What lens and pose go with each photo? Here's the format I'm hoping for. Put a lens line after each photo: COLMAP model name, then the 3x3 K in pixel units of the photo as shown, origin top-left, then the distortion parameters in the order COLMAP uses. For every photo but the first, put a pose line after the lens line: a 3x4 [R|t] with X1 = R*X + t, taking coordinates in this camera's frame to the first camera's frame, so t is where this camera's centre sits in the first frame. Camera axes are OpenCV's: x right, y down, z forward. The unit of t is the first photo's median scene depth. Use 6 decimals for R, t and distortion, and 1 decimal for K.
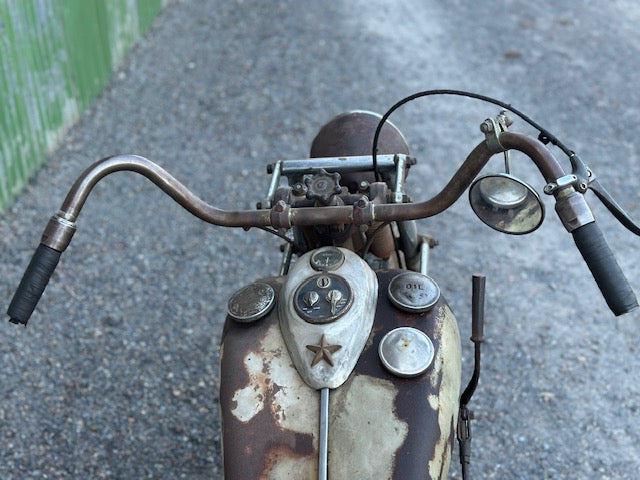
lens RADIAL K [[893.8, 0, 327.6], [0, 893.8, 239.4], [0, 0, 1]] dist [0.159814, -0.243765]
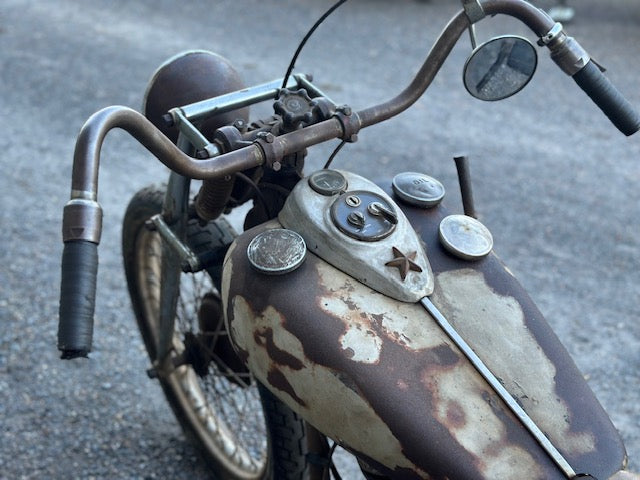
lens RADIAL K [[893.8, 0, 327.6], [0, 893.8, 239.4], [0, 0, 1]] dist [0.159814, -0.243765]
pose [[0.733301, -0.276757, 0.621027, -0.622551], [0.297505, 0.951931, 0.072931, 0.012253], [-0.611359, 0.131278, 0.780389, 0.329529]]
